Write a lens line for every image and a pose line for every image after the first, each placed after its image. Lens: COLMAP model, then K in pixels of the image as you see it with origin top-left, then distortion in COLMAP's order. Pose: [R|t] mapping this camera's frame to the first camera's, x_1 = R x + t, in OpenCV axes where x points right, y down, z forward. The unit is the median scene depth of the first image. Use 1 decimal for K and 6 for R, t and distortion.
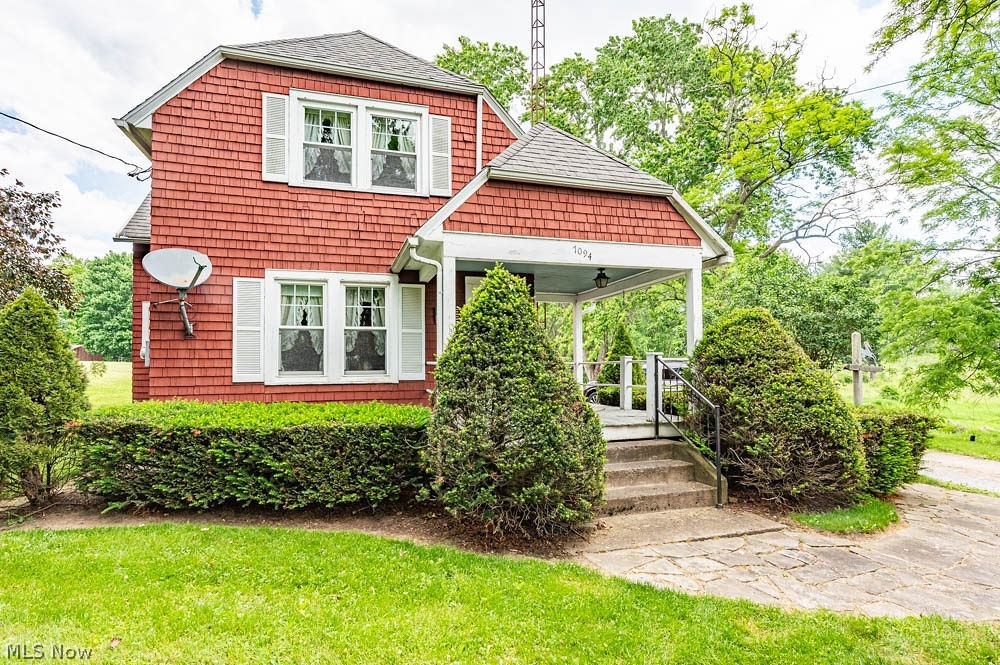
lens RADIAL K [[420.6, 0, 513.1], [0, 420.6, 359.5], [0, 0, 1]] dist [0.001476, 0.000128]
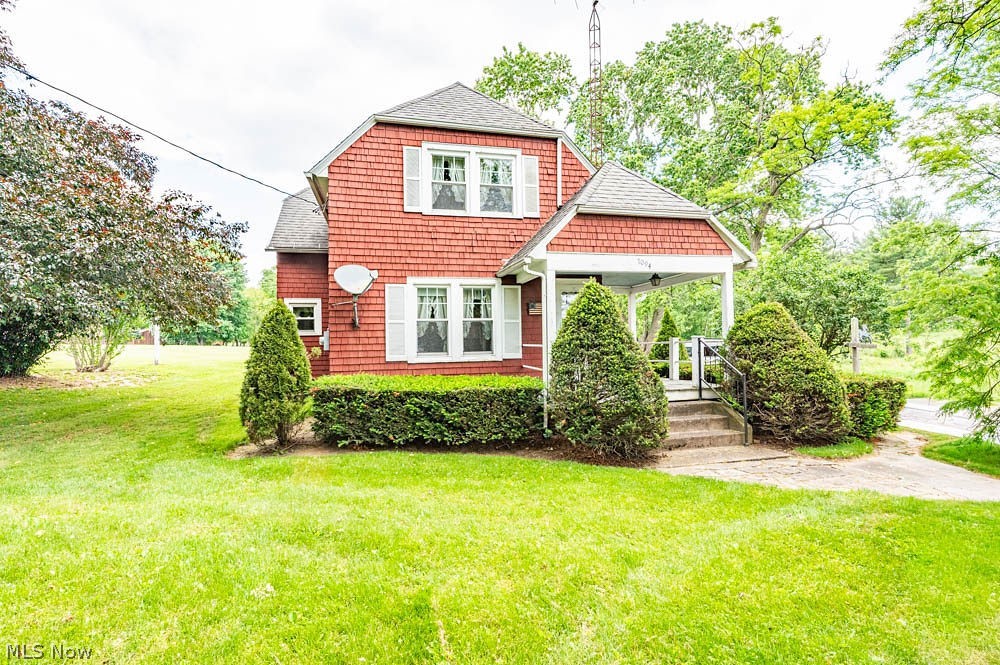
lens RADIAL K [[420.6, 0, 541.1], [0, 420.6, 338.3], [0, 0, 1]] dist [0.001476, 0.000128]
pose [[0.999796, -0.011213, -0.016778, -0.141591], [0.011222, 0.999937, 0.000421, -0.014957], [0.016772, -0.000609, 0.999859, -0.350011]]
